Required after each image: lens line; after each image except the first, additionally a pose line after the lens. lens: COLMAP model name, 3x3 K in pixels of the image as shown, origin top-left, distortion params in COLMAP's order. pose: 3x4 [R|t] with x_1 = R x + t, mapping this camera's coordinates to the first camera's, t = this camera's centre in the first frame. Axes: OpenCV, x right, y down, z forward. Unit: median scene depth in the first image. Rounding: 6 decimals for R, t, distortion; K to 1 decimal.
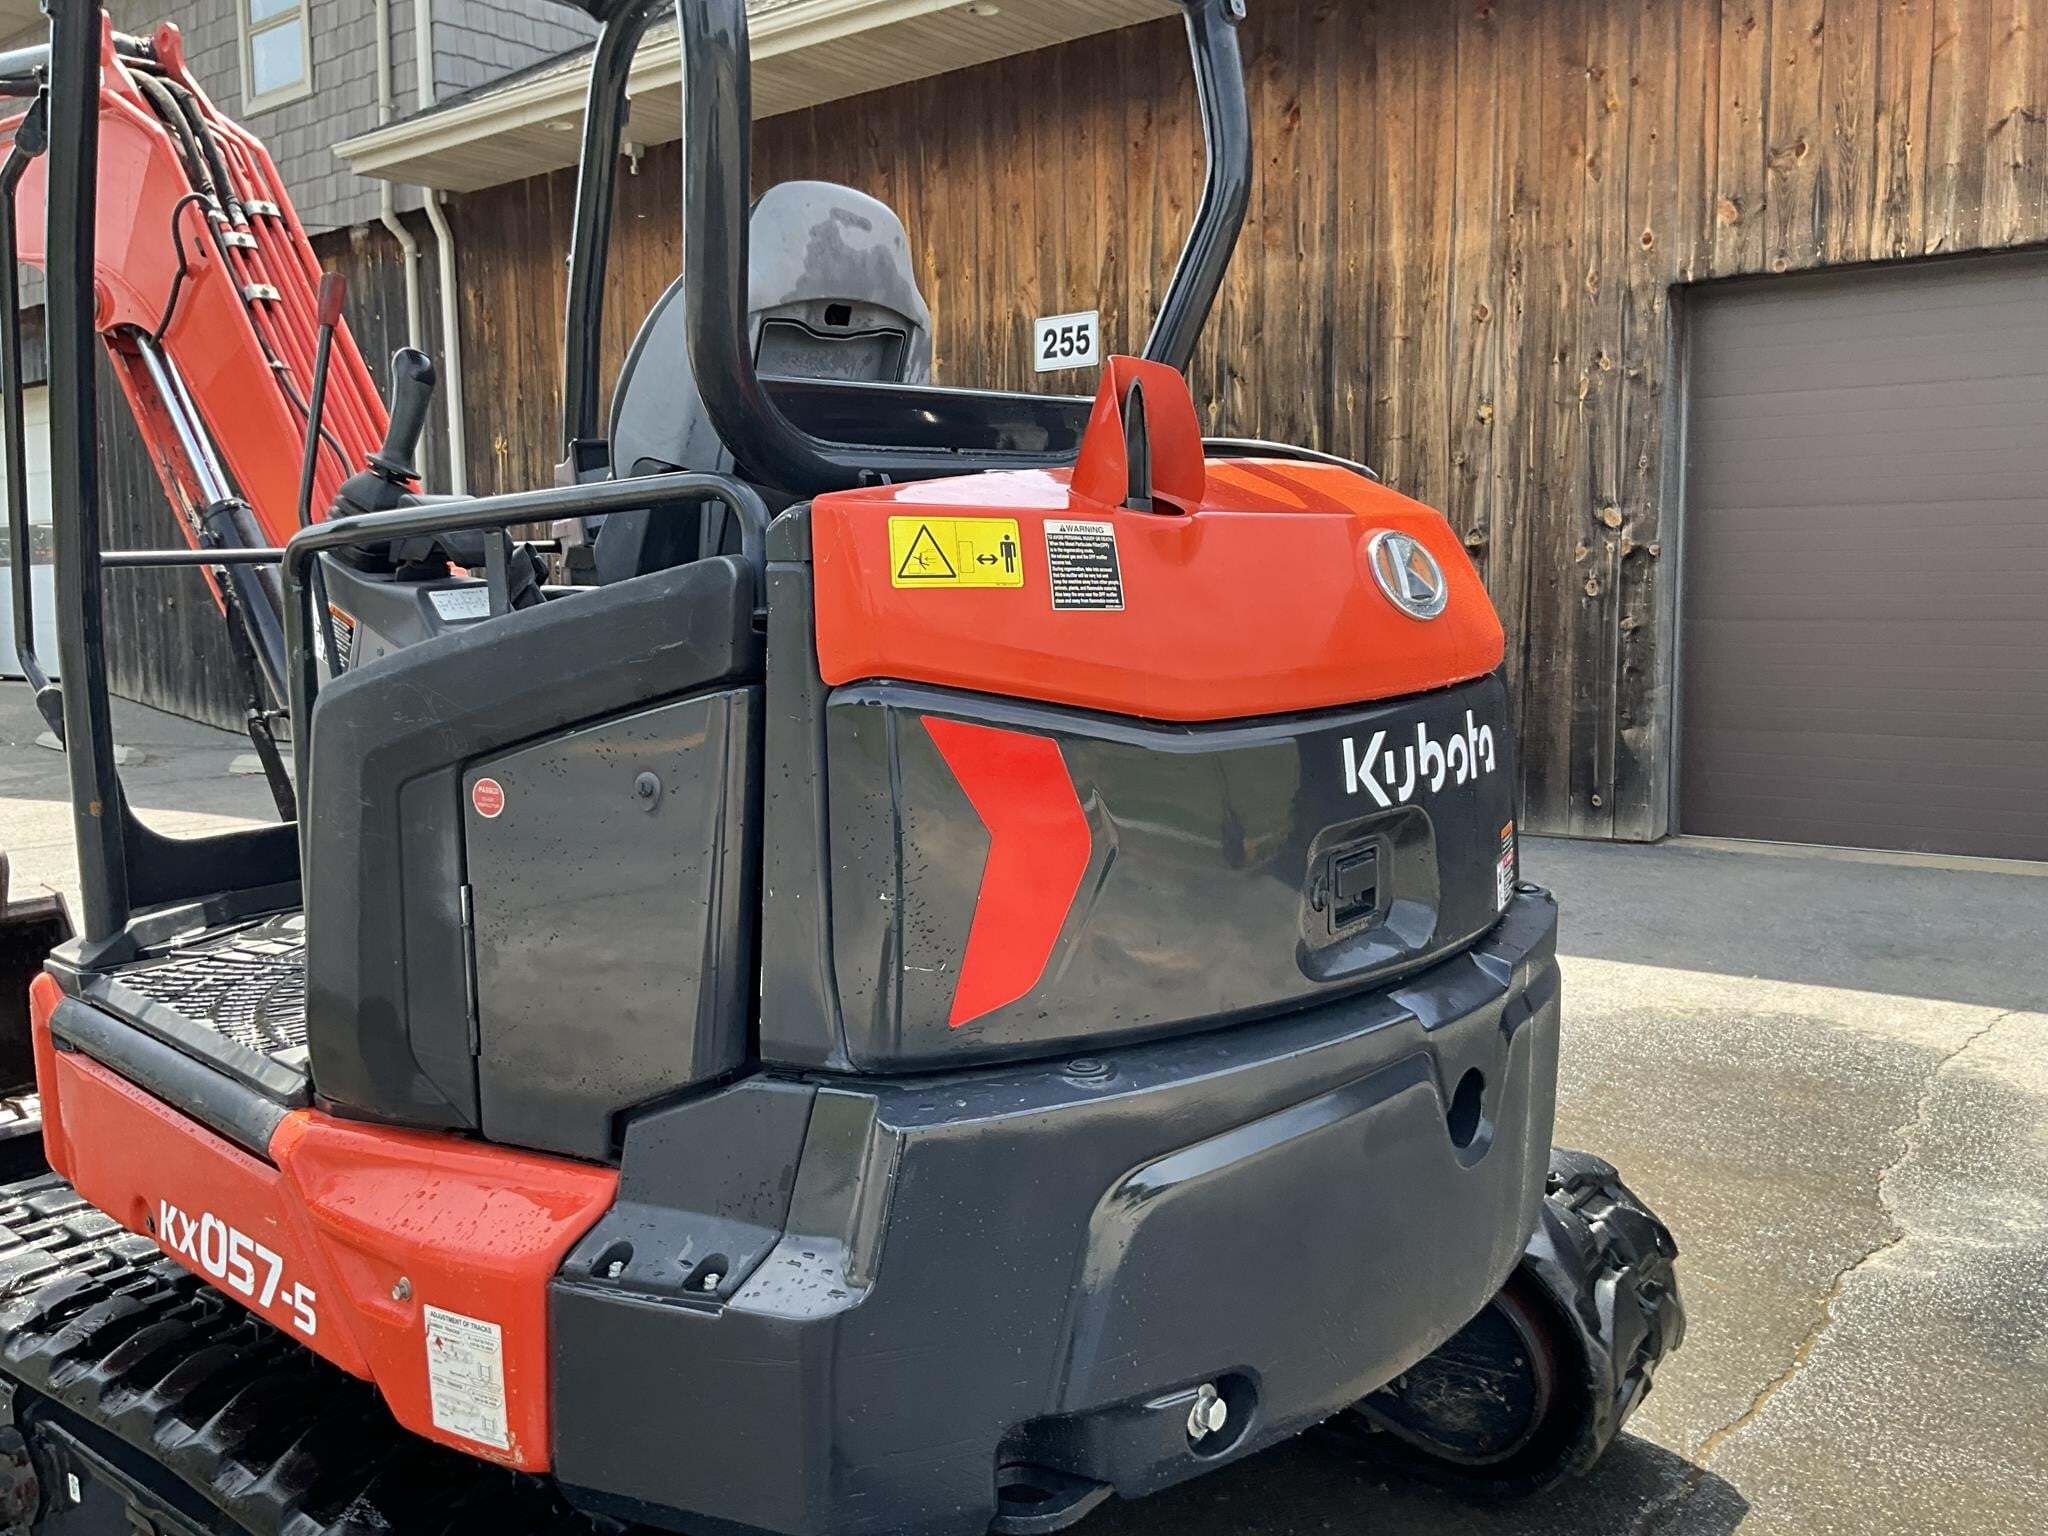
lens RADIAL K [[1692.9, 0, 1009.3], [0, 1692.9, 772.8], [0, 0, 1]] dist [0.113325, -0.243126]
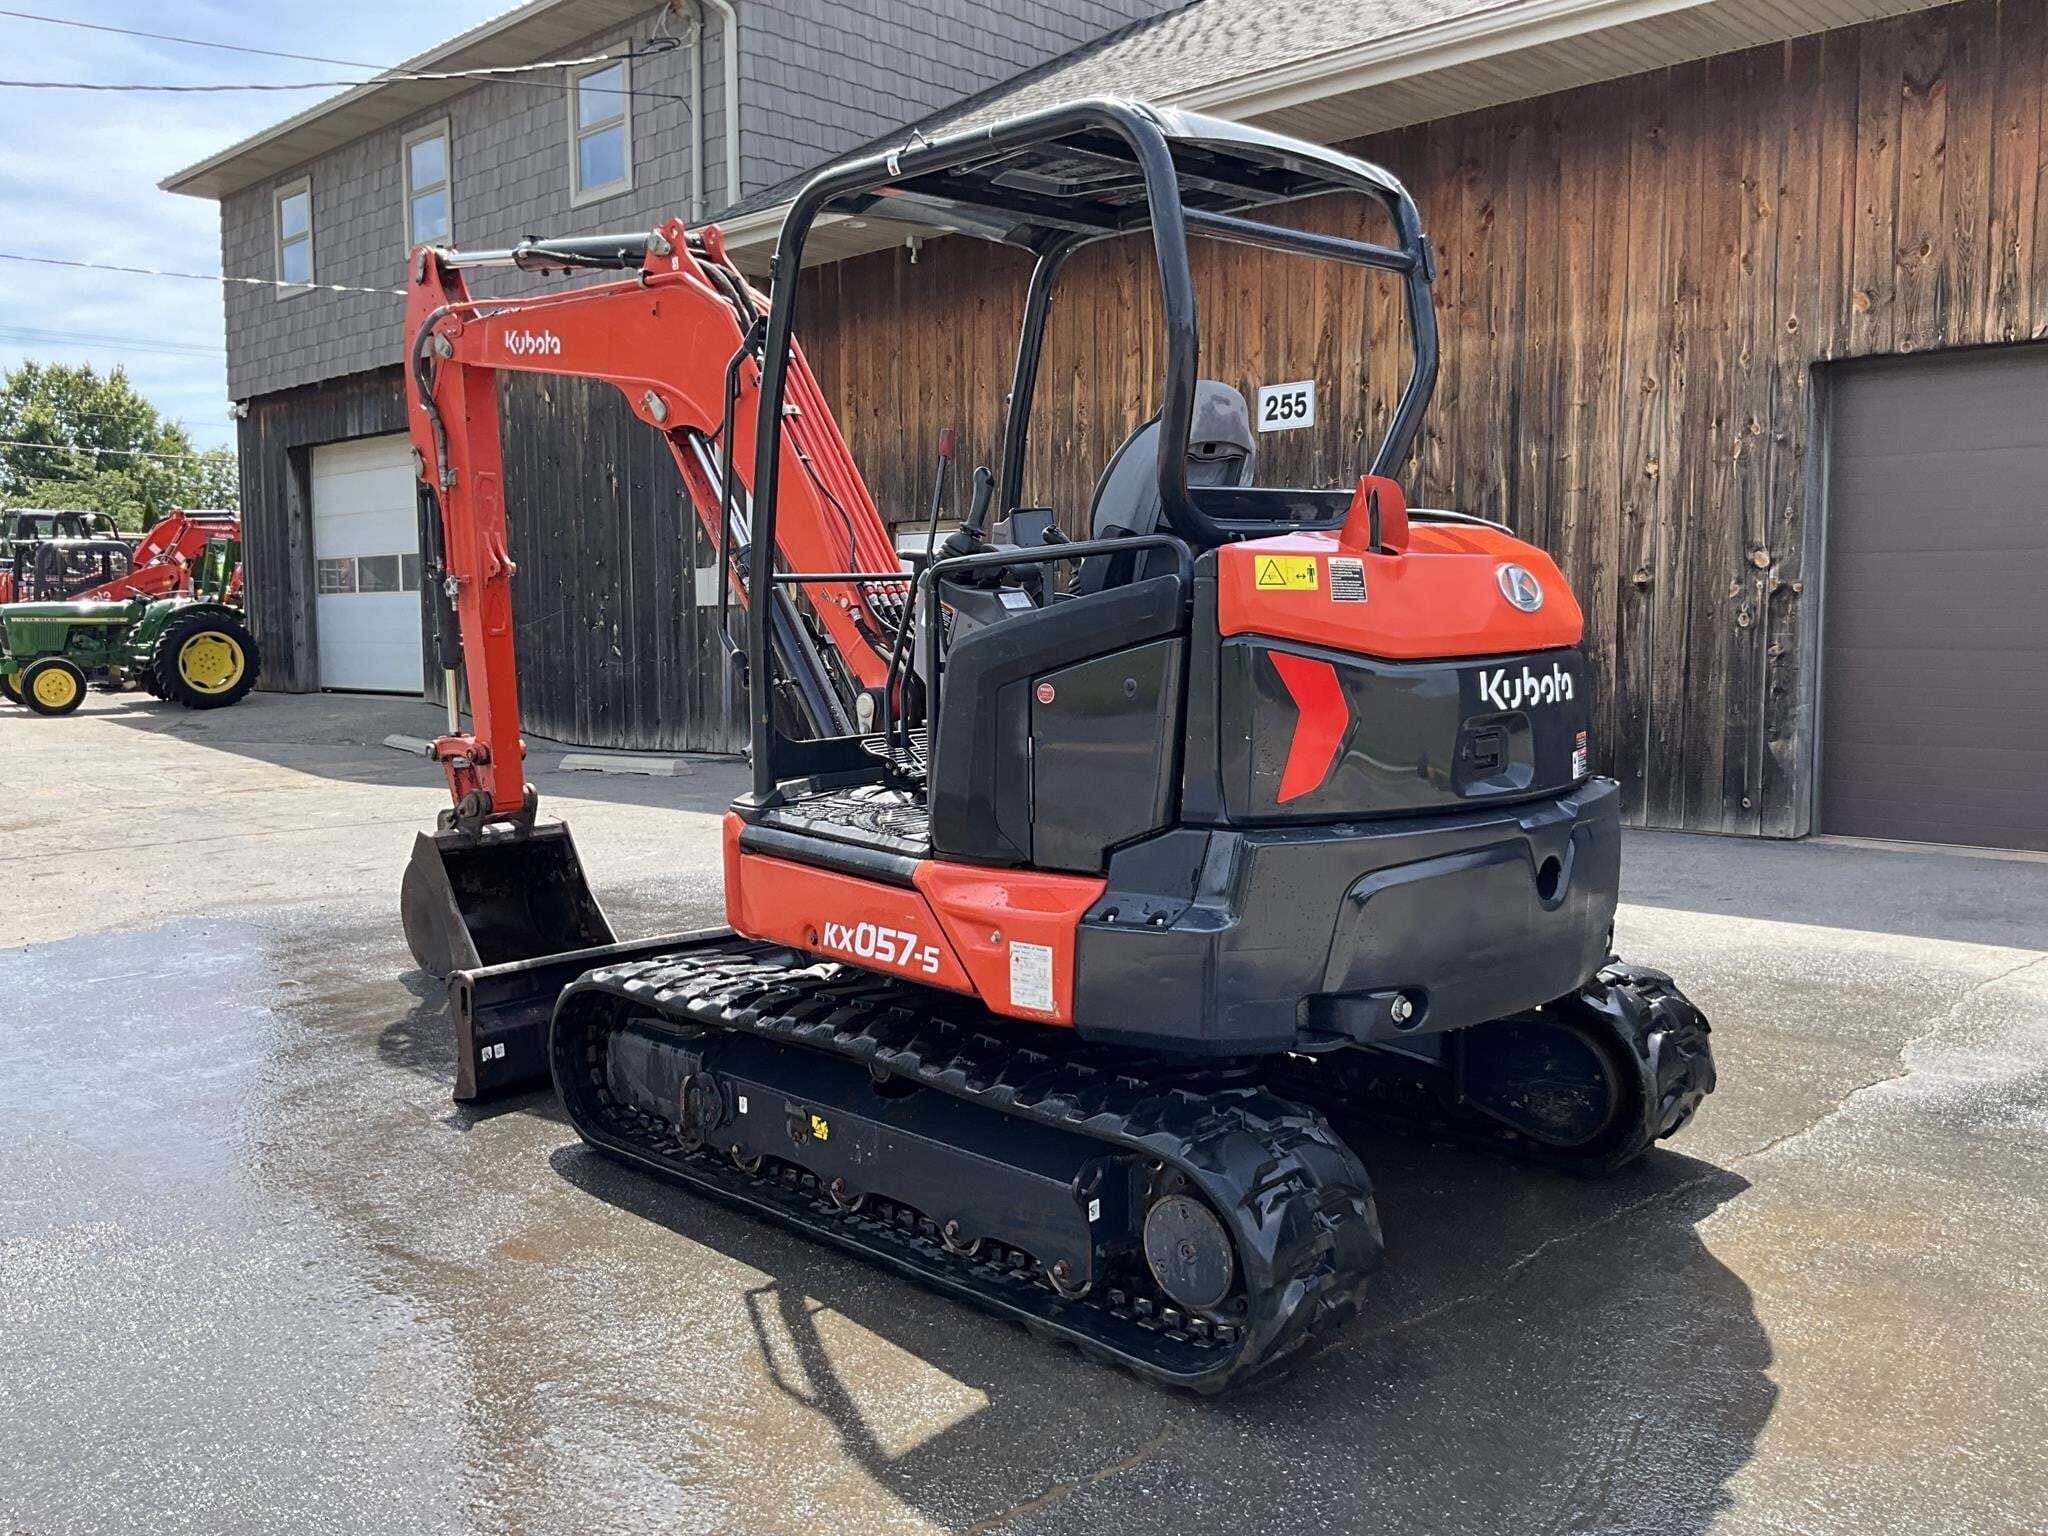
lens RADIAL K [[1692.6, 0, 1021.7], [0, 1692.6, 774.0], [0, 0, 1]] dist [0.110206, -0.229304]
pose [[0.994458, 0.019353, -0.103334, -0.025637], [-0.021577, 0.999558, -0.020445, 0.031682], [0.102892, 0.022562, 0.994437, -0.209827]]
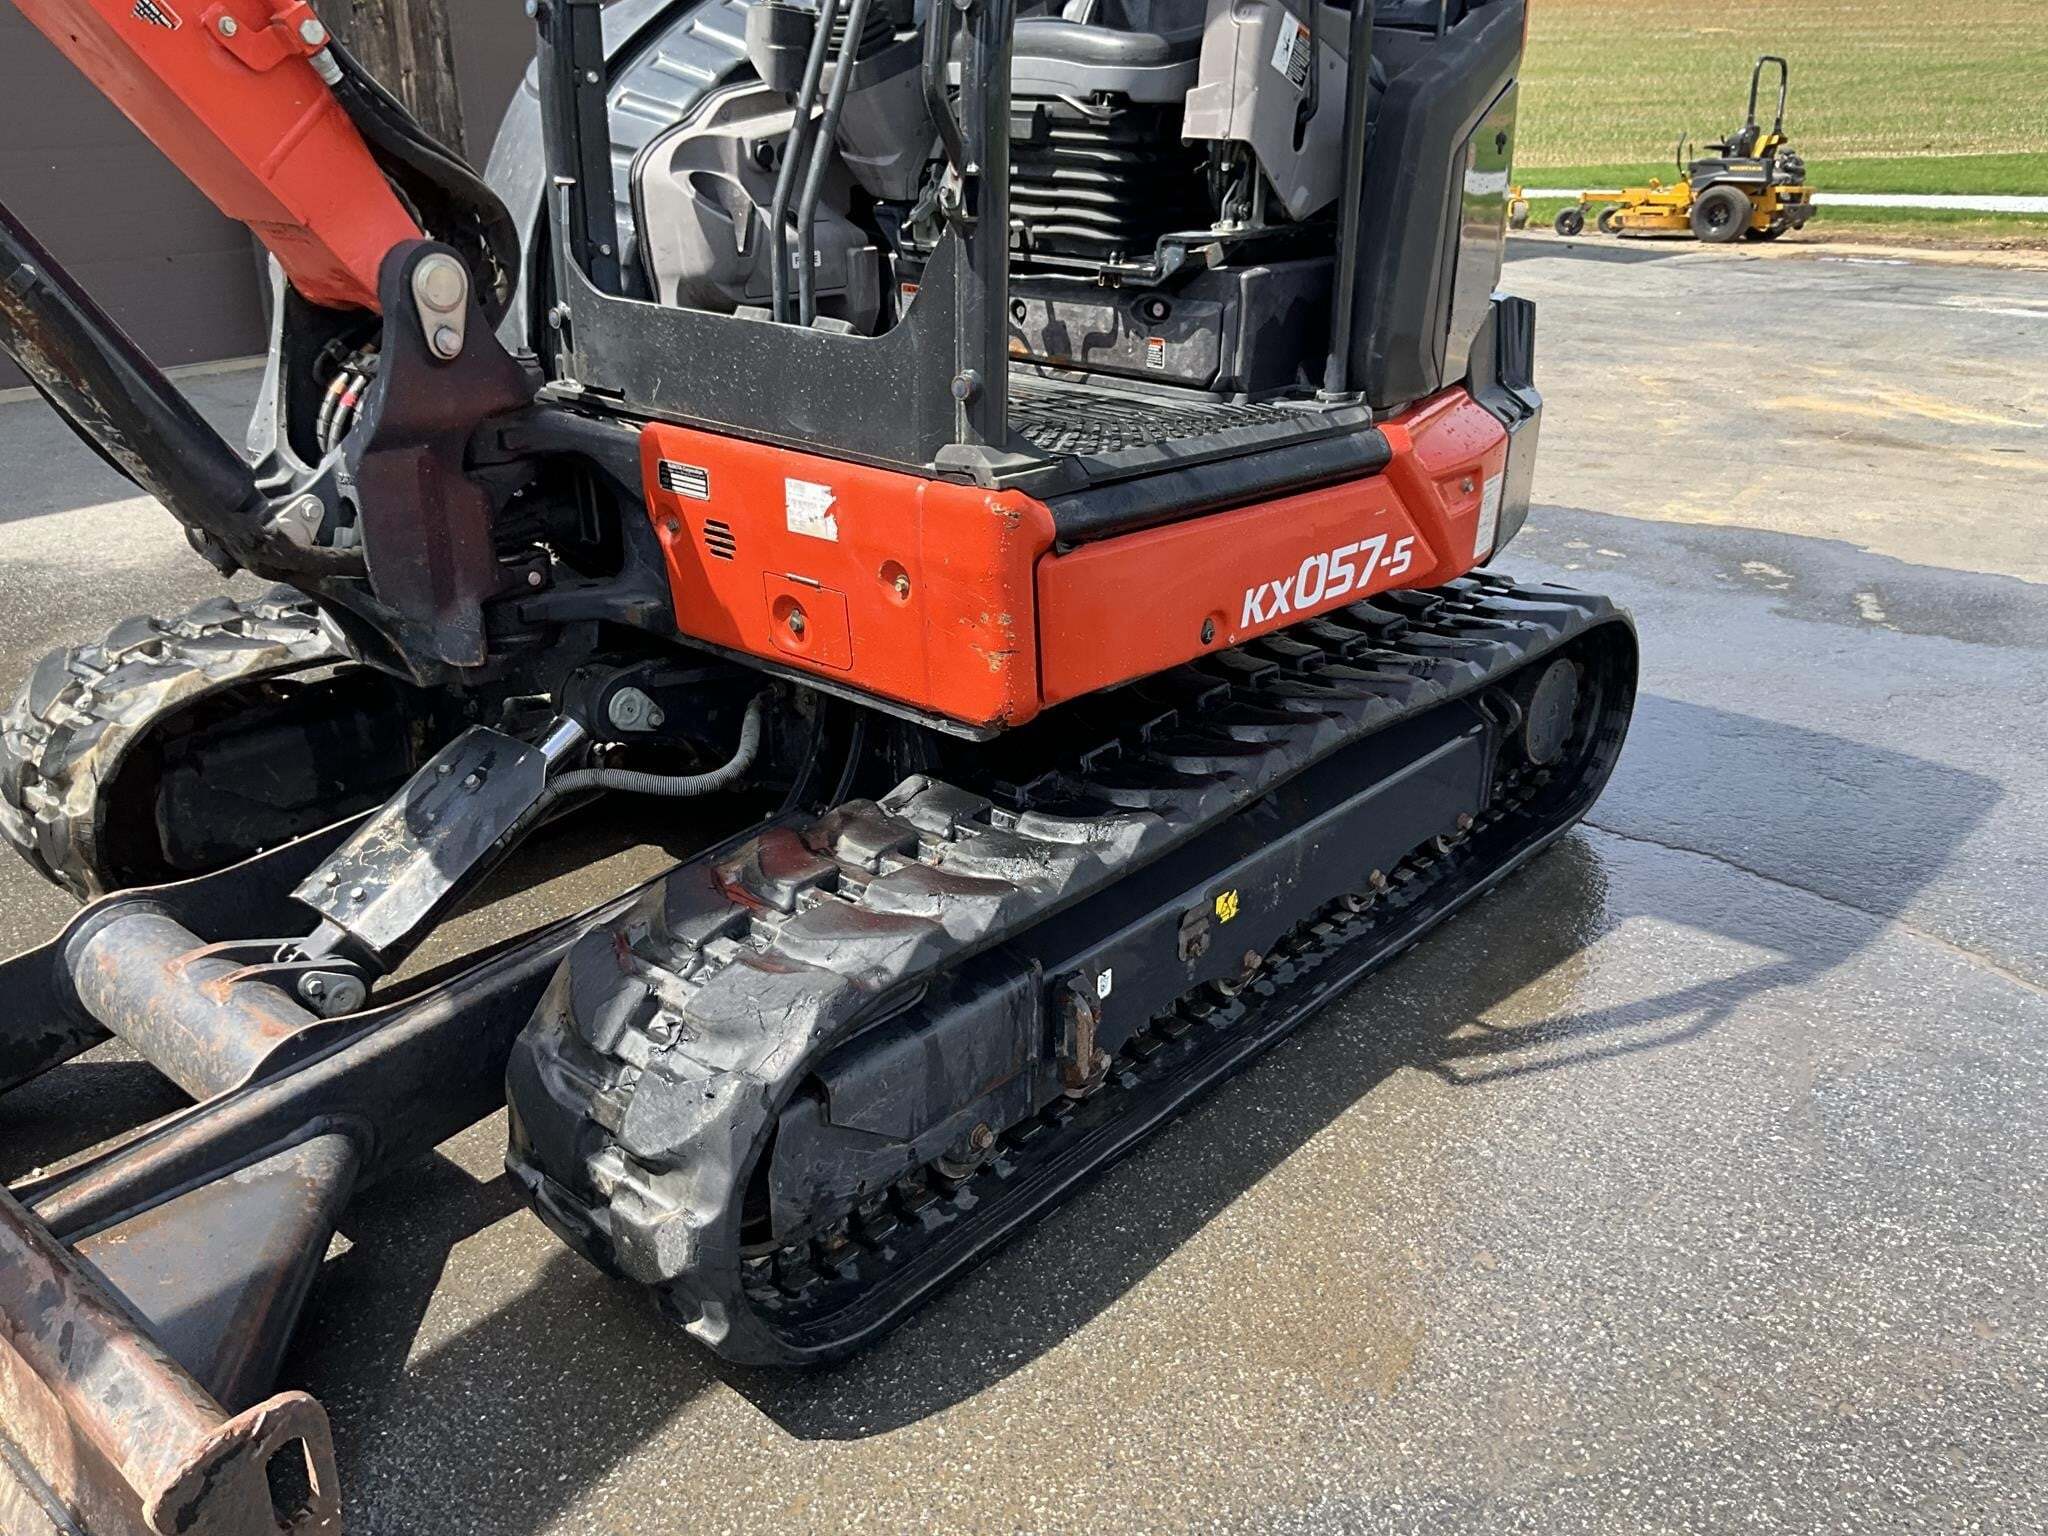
lens RADIAL K [[1692.6, 0, 1021.7], [0, 1692.6, 774.0], [0, 0, 1]] dist [0.110206, -0.229304]
pose [[0.038660, -0.361463, 0.931585, -0.420581], [0.134824, 0.925644, 0.353562, -0.015951], [-0.990115, 0.111931, 0.084520, 0.283319]]
